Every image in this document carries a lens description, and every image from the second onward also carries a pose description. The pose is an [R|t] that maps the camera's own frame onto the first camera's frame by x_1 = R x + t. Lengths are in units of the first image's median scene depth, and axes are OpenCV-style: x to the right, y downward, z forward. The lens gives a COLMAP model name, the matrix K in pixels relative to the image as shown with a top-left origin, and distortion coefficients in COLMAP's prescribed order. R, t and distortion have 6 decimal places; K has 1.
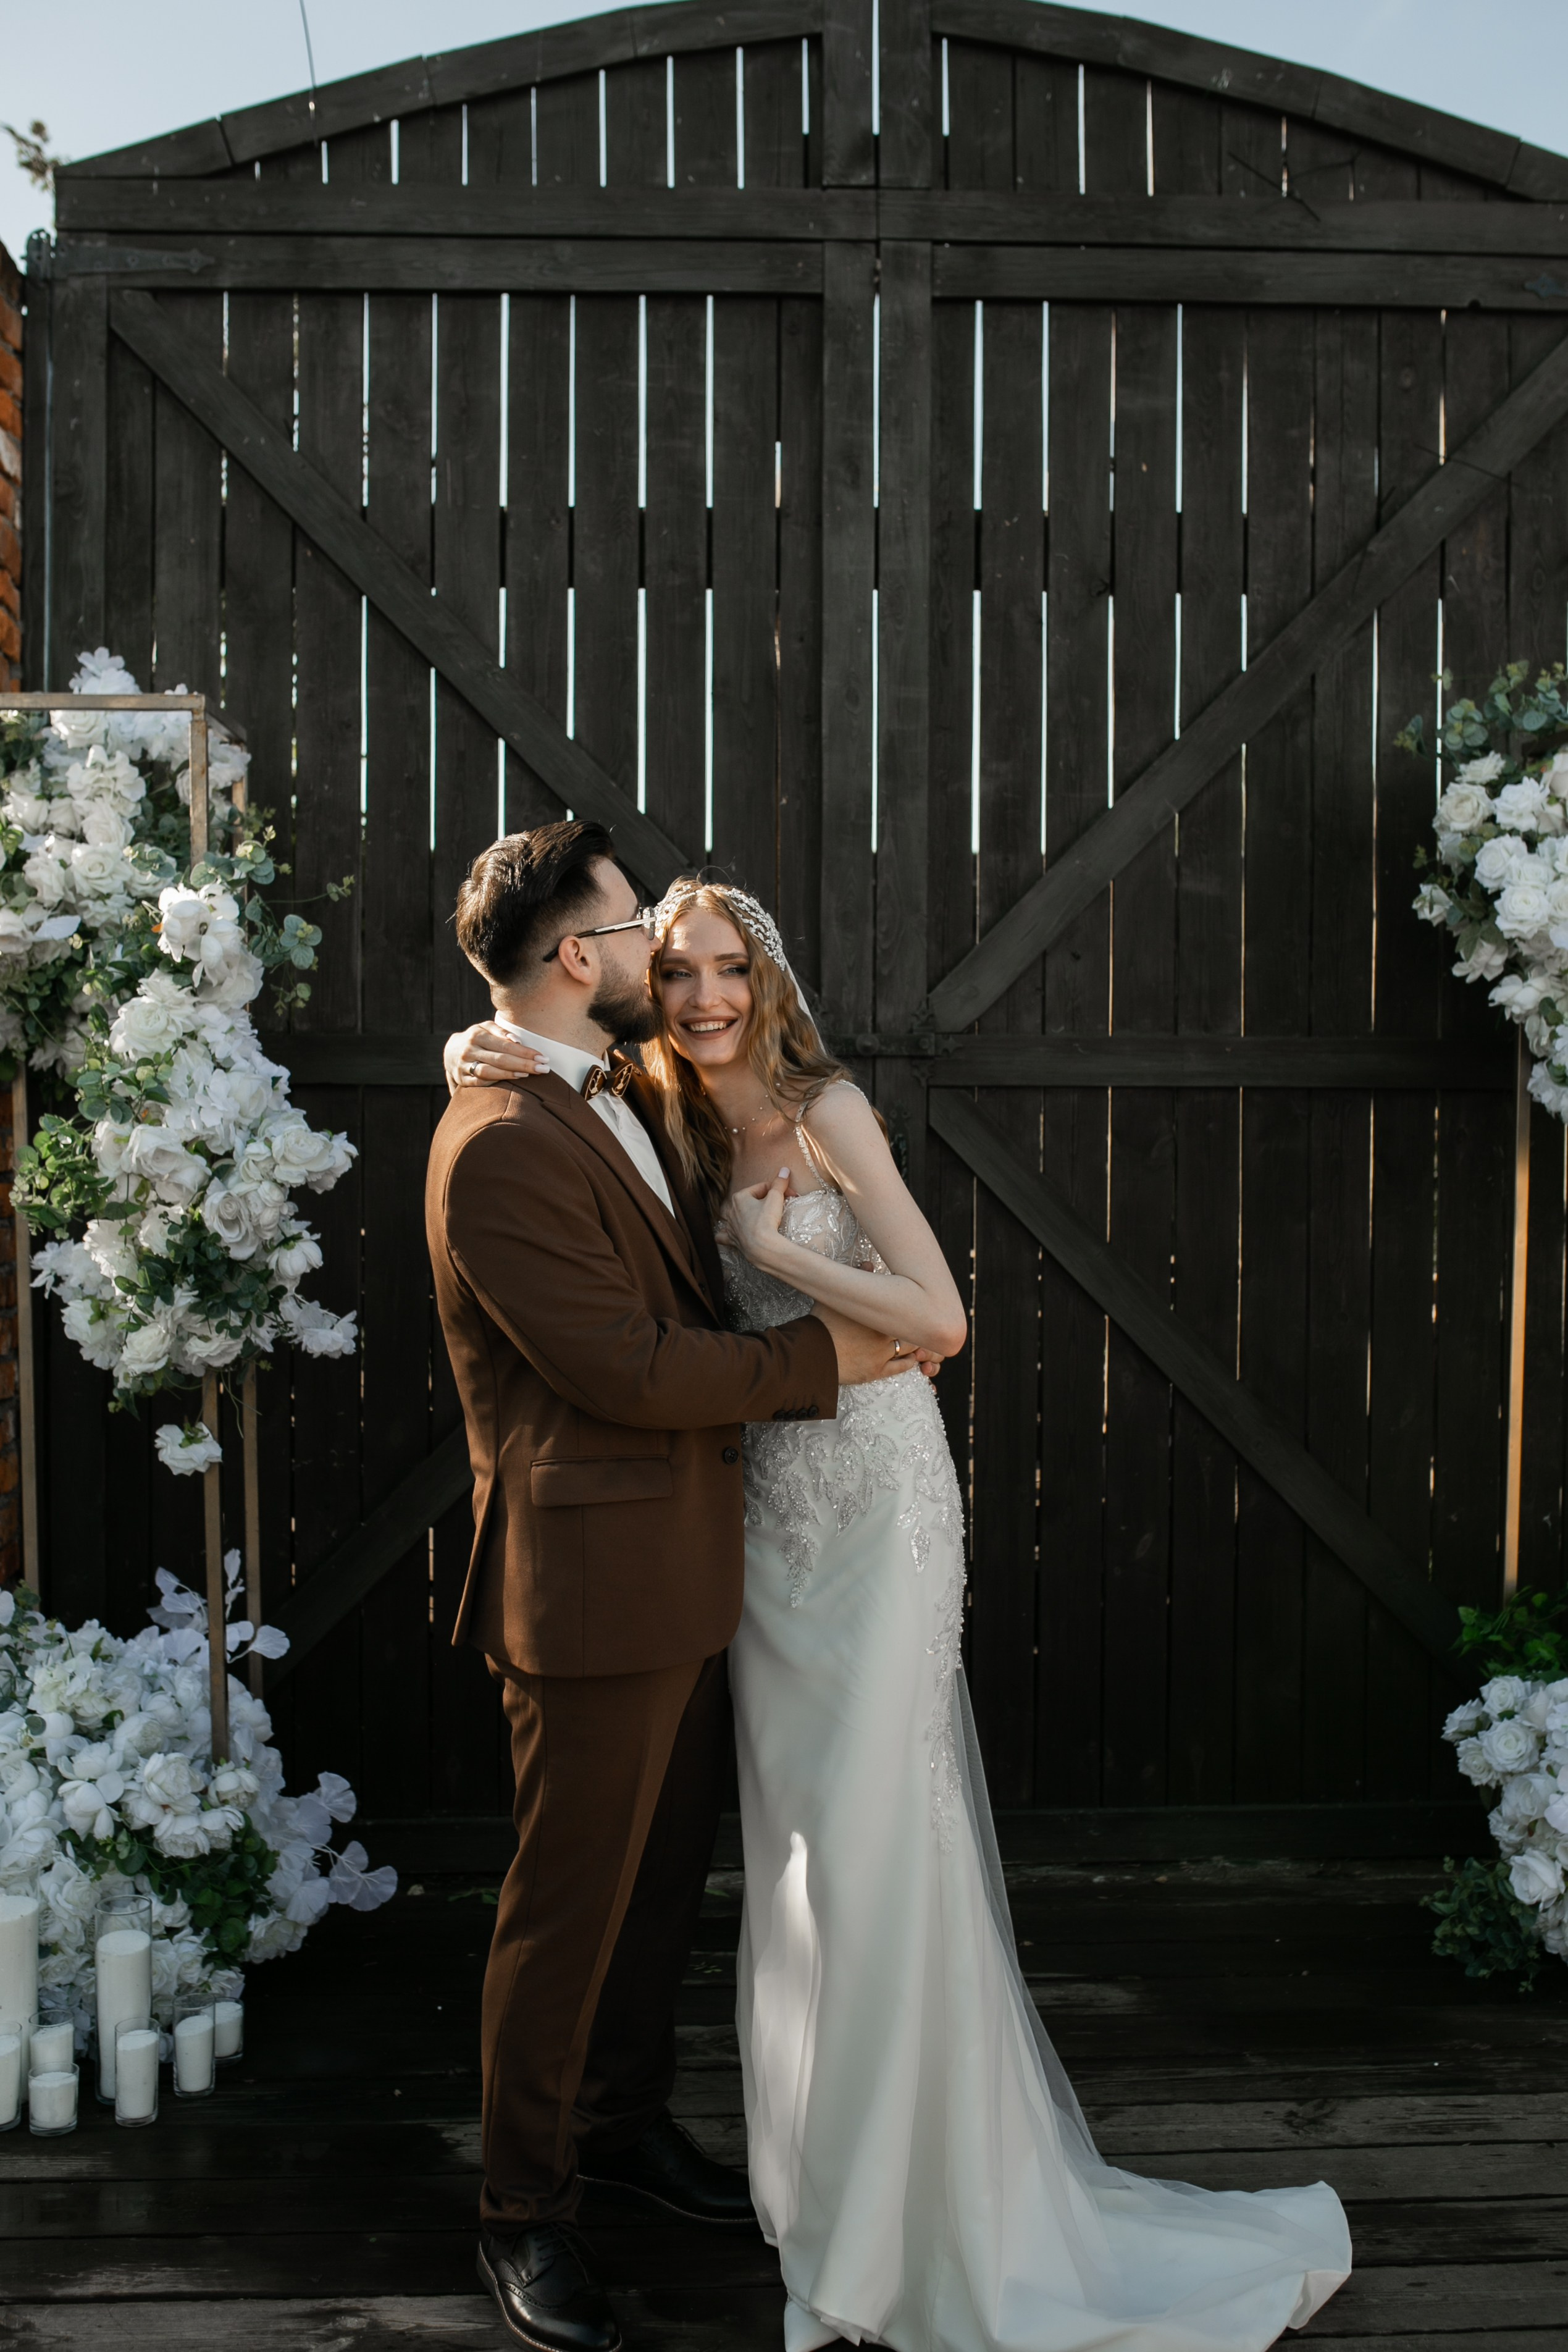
lens RADIAL K [[2342.3, 0, 775.7], [0, 2342.3, 1145.0], [0, 0, 1]] dist [-0.064180, 0.093939]
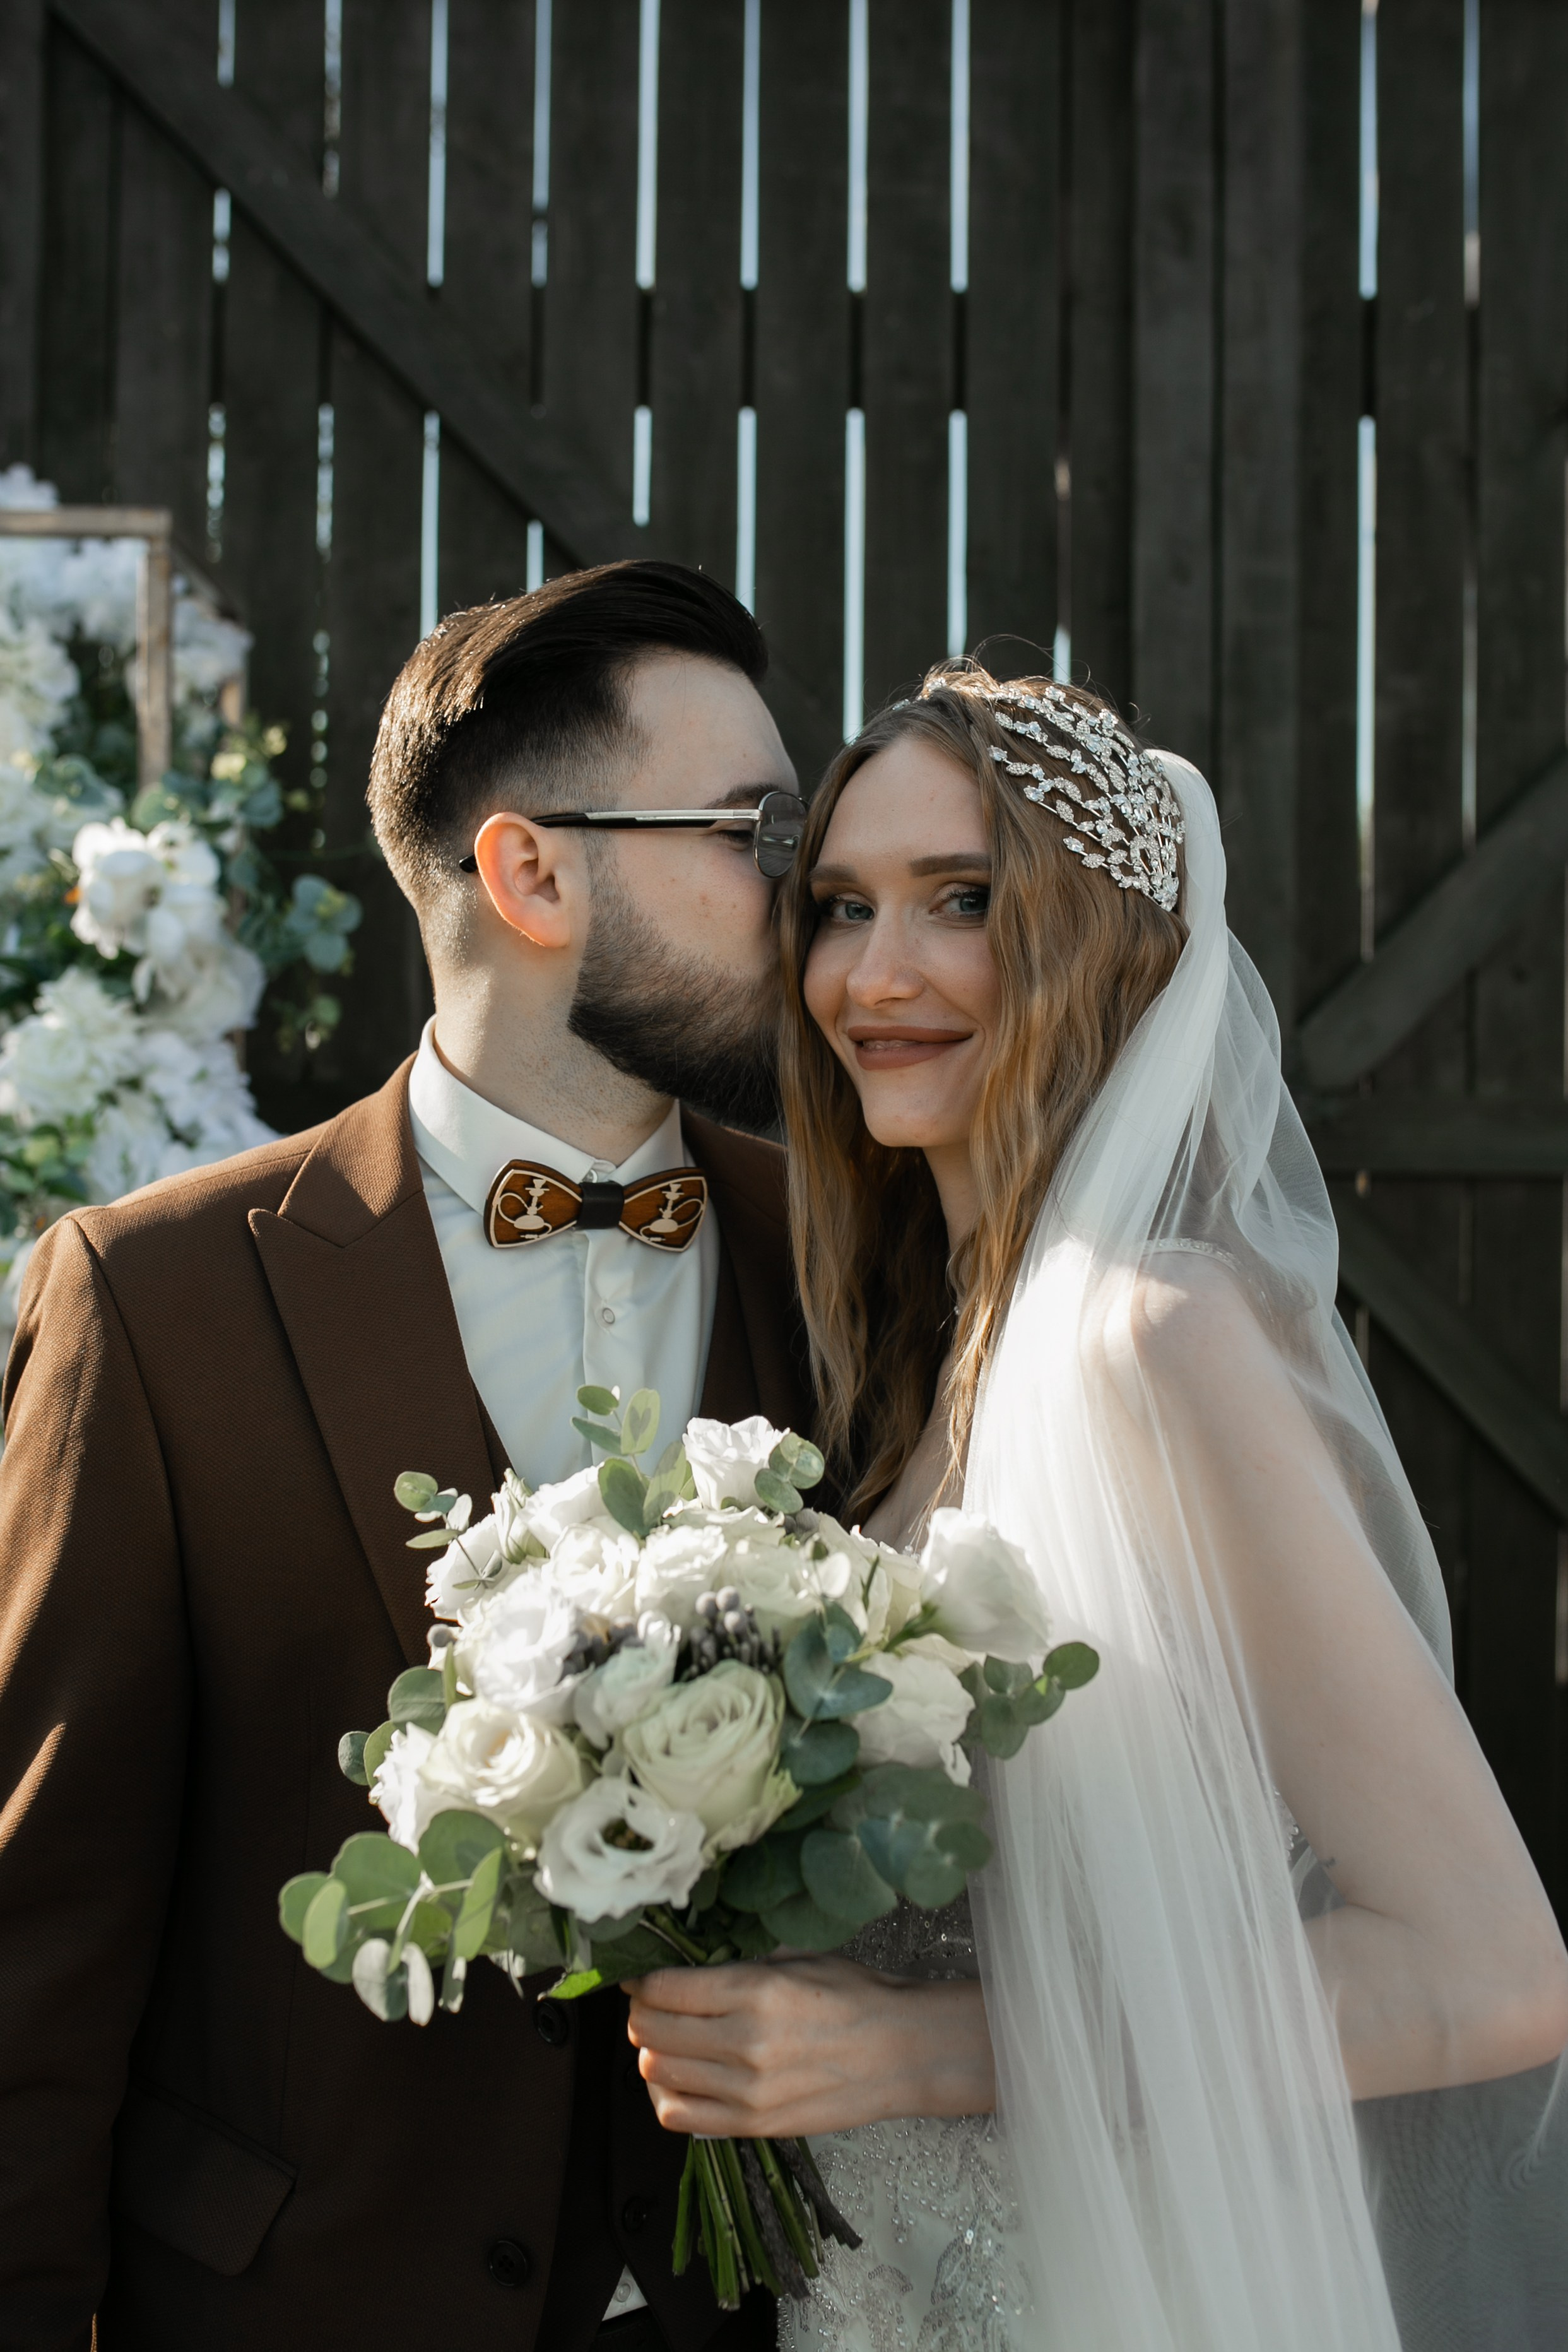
lens RADIAL K [[2424.6, 0, 772.0], [0, 2424.6, 1107.8], [0, 0, 1]] dist [-0.070894, 0.120965]
pose [[0.999739, 0.008111, -0.021360, -0.065370], [-0.008986, 0.999111, -0.041191, -0.014834], [0.021007, 0.041372, 0.998923, 0.335953]]
